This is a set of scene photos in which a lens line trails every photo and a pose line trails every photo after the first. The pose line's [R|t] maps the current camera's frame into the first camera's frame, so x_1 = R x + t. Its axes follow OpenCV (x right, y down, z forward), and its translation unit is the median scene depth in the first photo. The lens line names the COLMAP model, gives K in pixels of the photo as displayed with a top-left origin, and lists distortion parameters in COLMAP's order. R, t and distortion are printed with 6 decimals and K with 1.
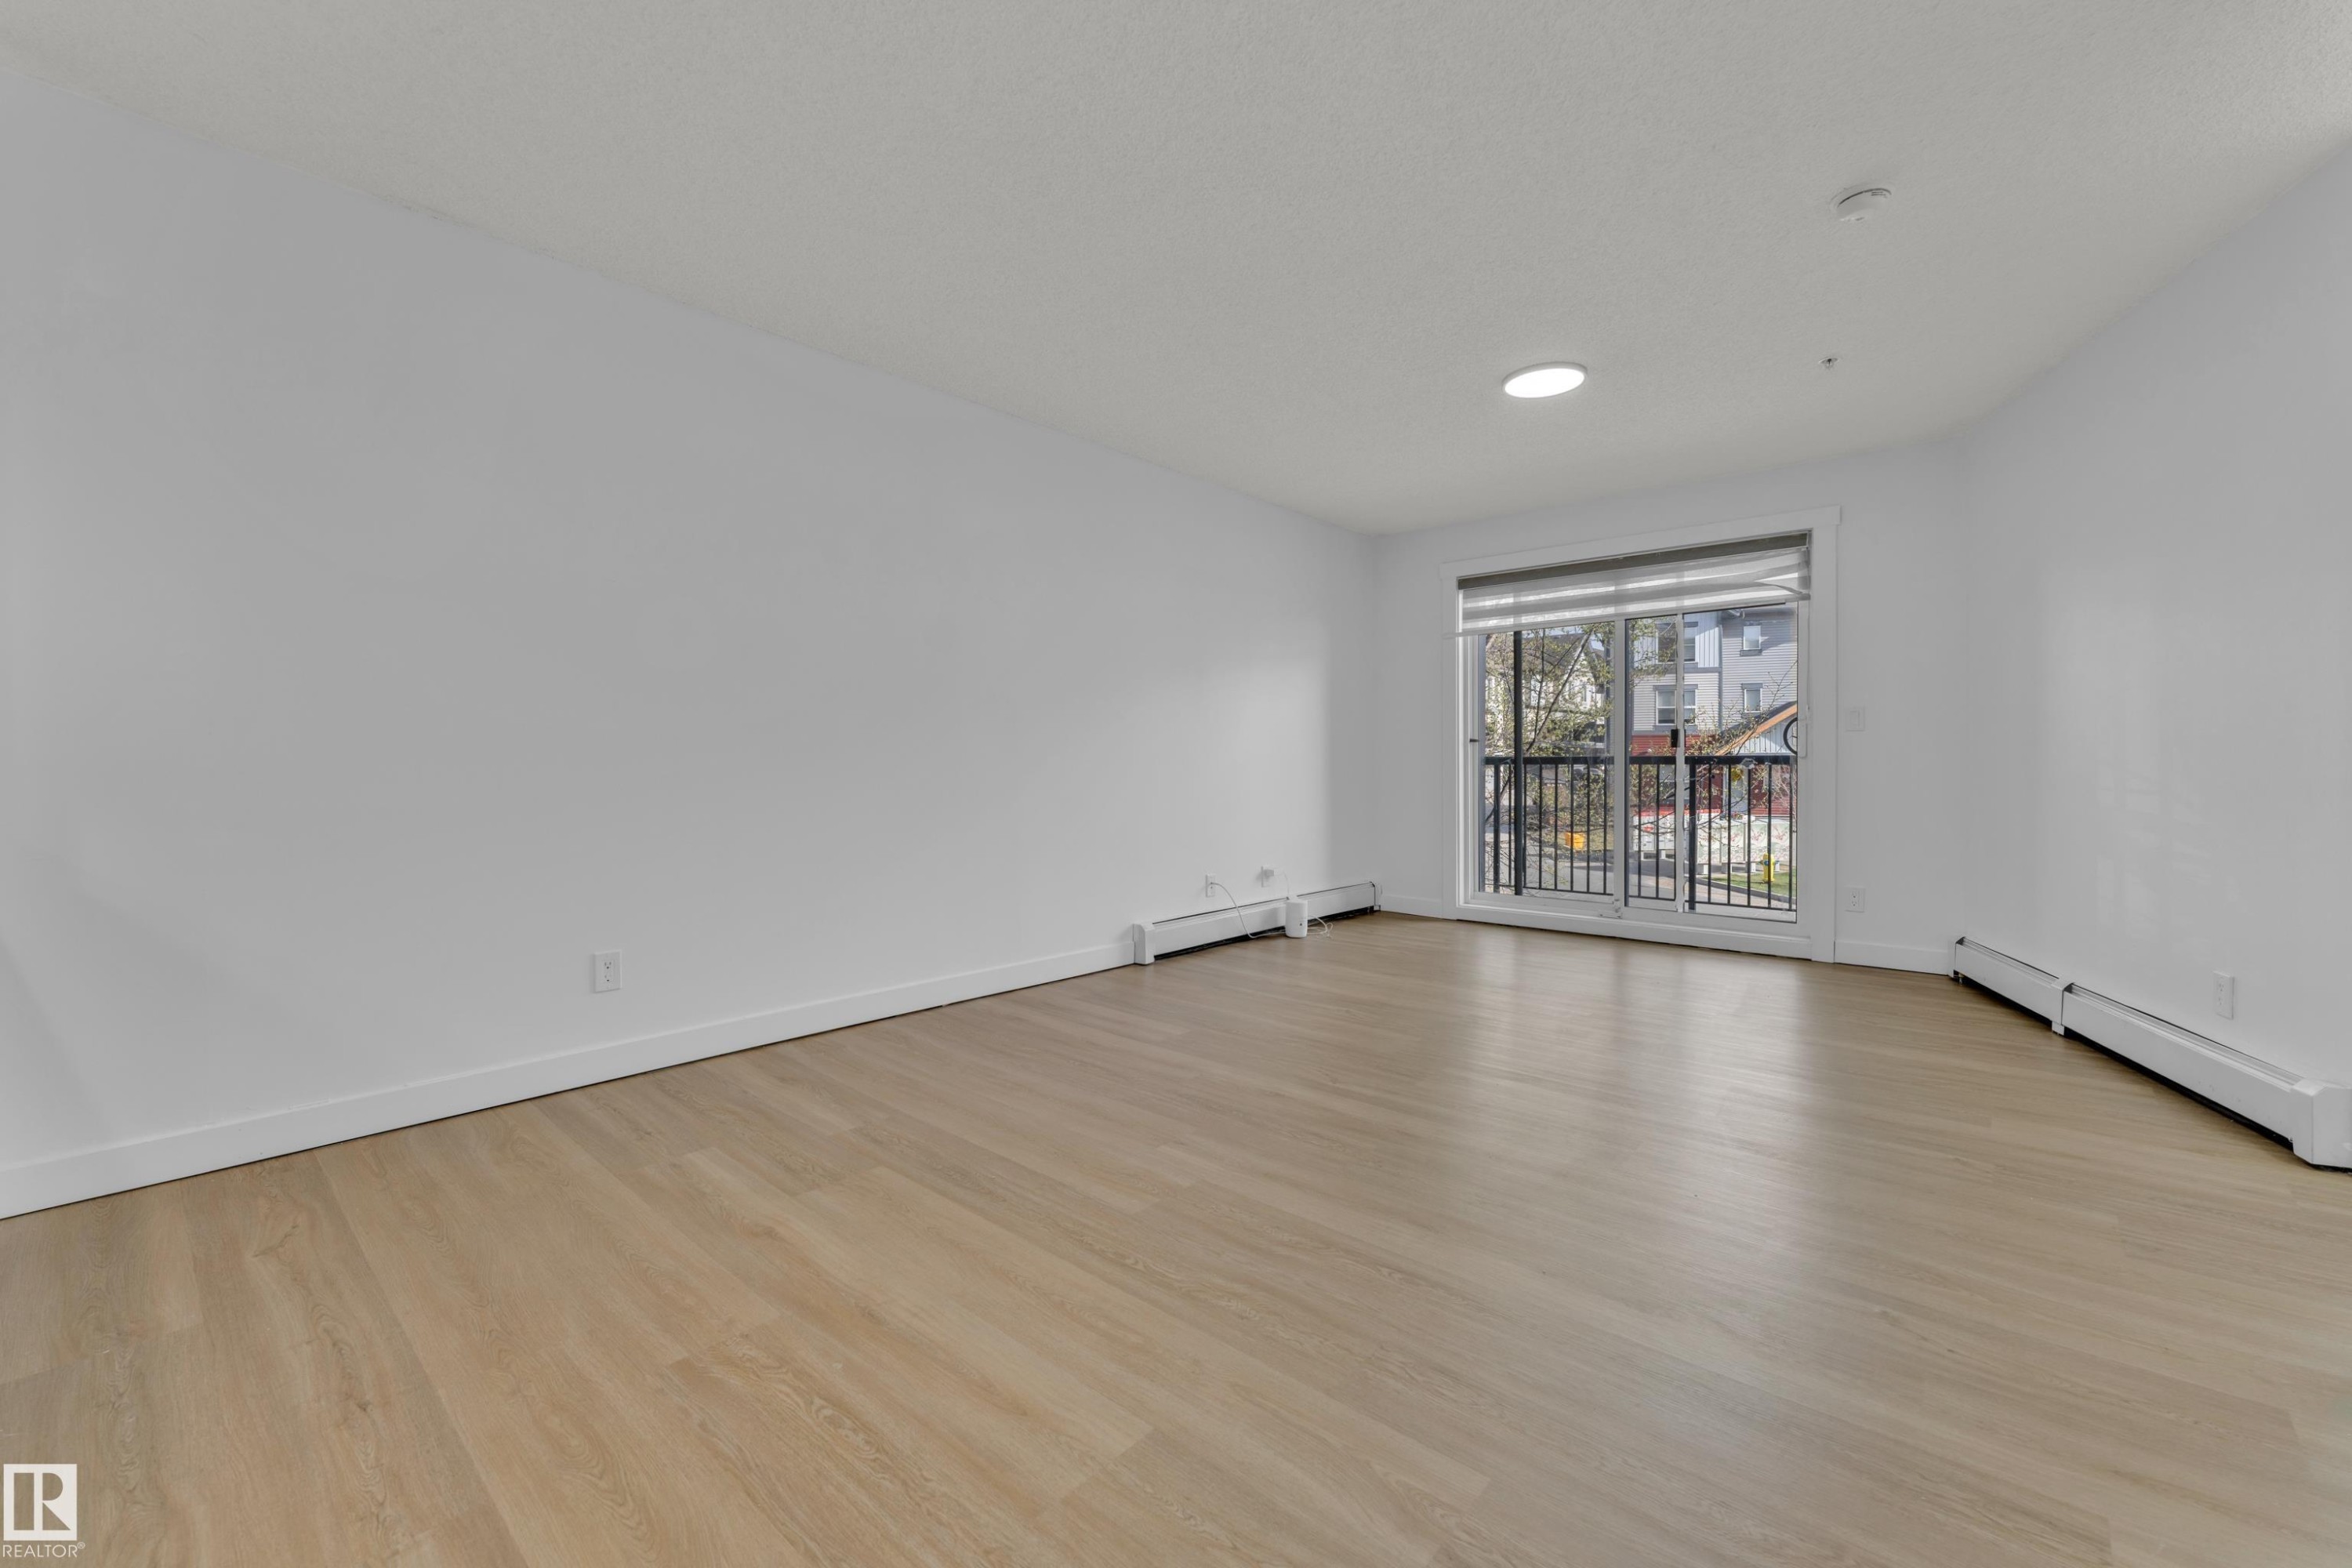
lens RADIAL K [[952.3, 0, 1200.2], [0, 952.3, 777.9], [0, 0, 1]] dist [0.000267, -0.001170]
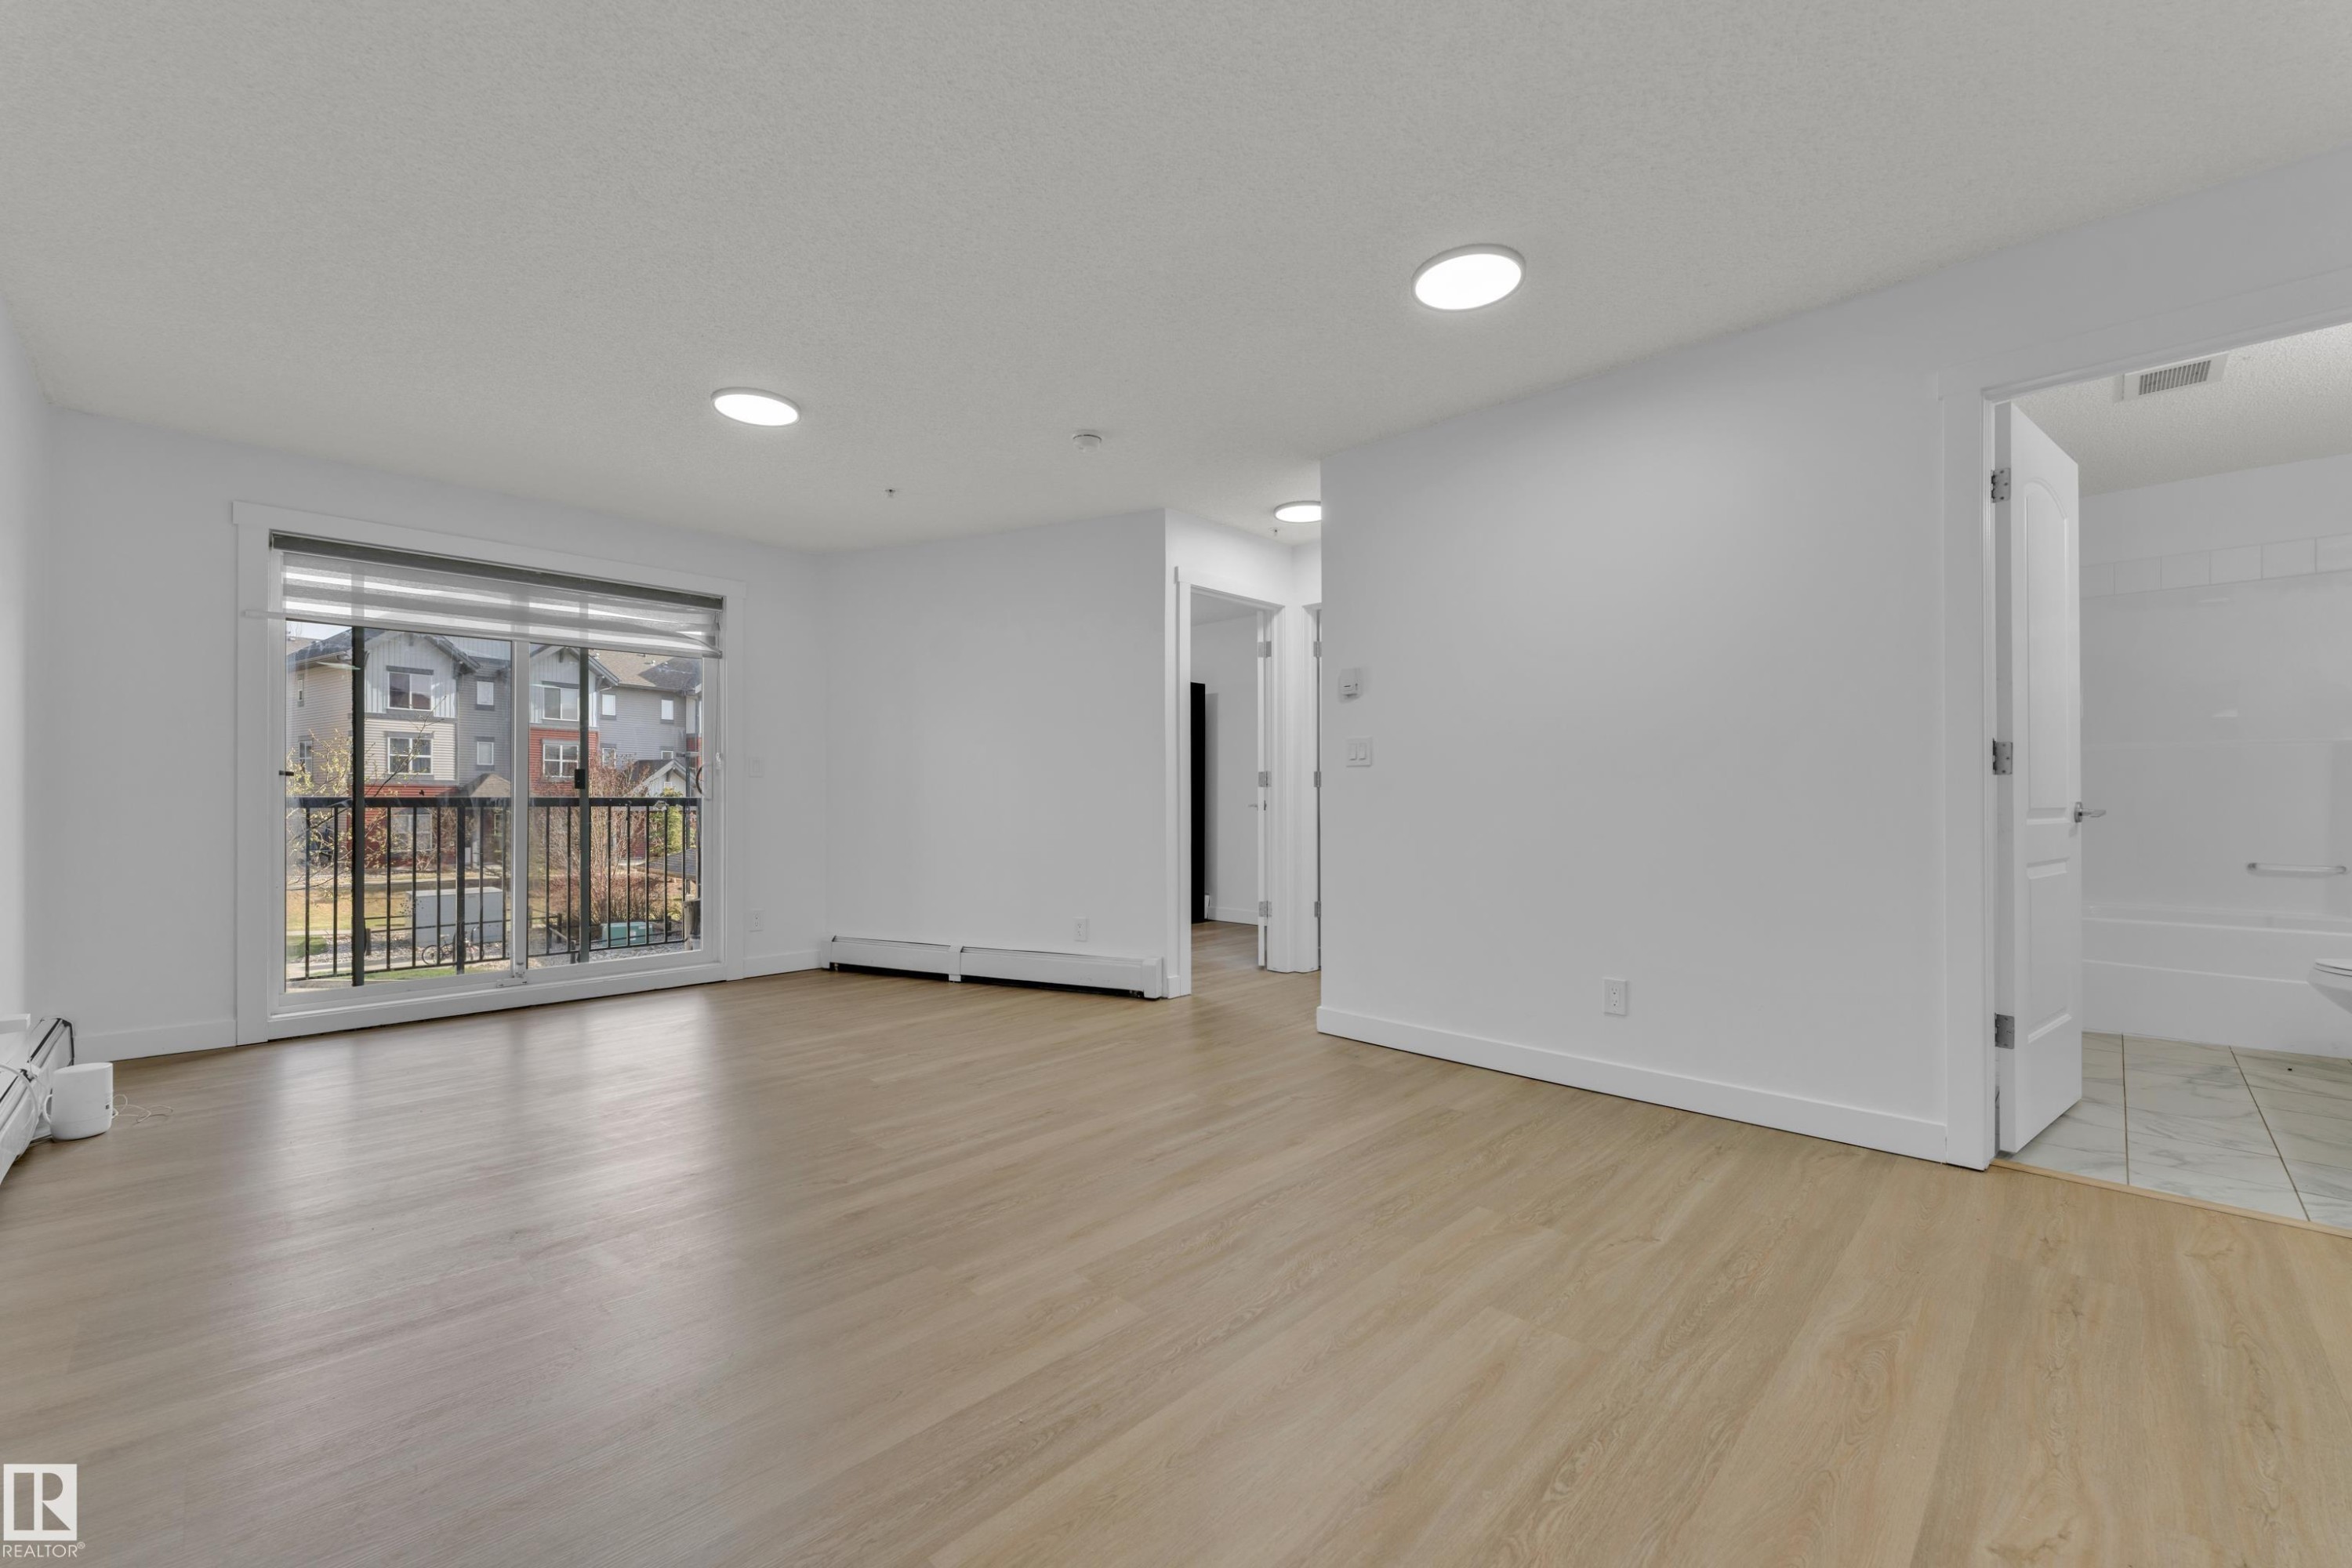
lens RADIAL K [[952.3, 0, 1138.4], [0, 952.3, 799.1], [0, 0, 1]] dist [0.000267, -0.001170]
pose [[0.082741, 0.002562, 0.996568, -0.407171], [0.017491, 0.999839, -0.004023, -0.008551], [-0.996418, 0.017764, 0.082683, 0.391644]]
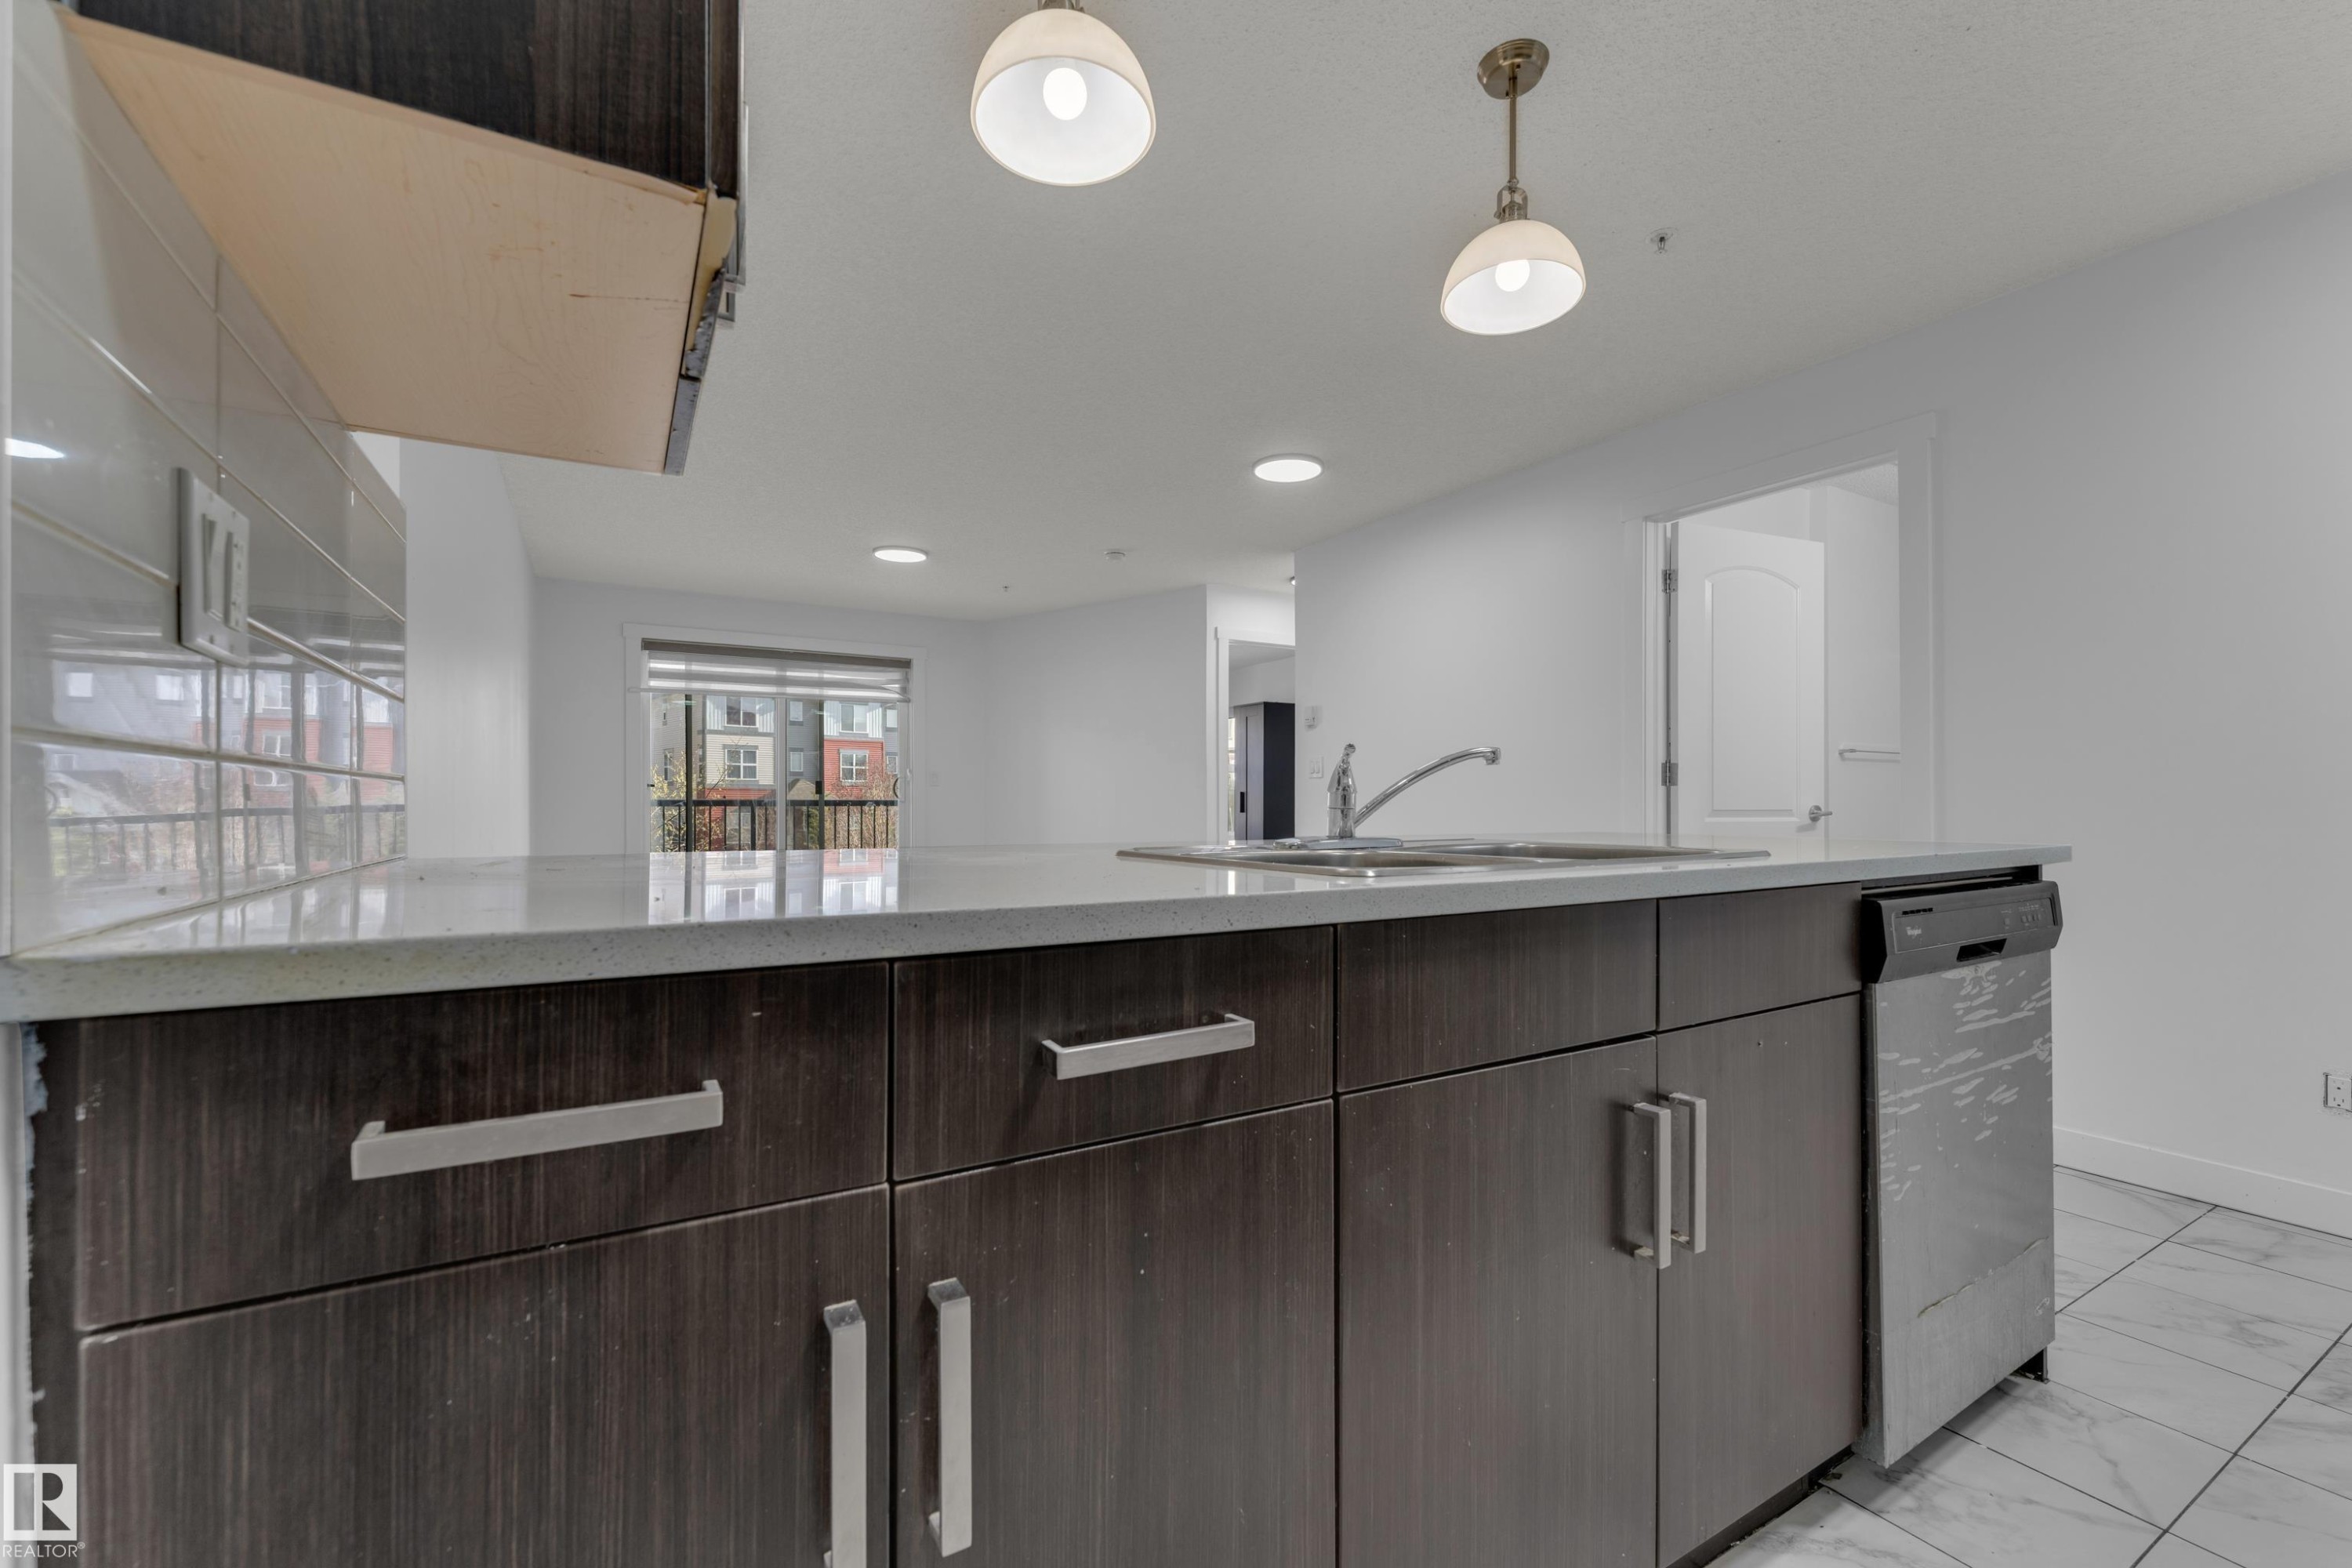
lens RADIAL K [[952.3, 0, 1152.5], [0, 952.3, 786.8], [0, 0, 1]] dist [0.000267, -0.001170]
pose [[0.325279, 0.016193, 0.945479, -0.677200], [0.015042, 0.999638, -0.022296, -0.005826], [-0.945498, 0.021474, 0.324918, 0.097795]]
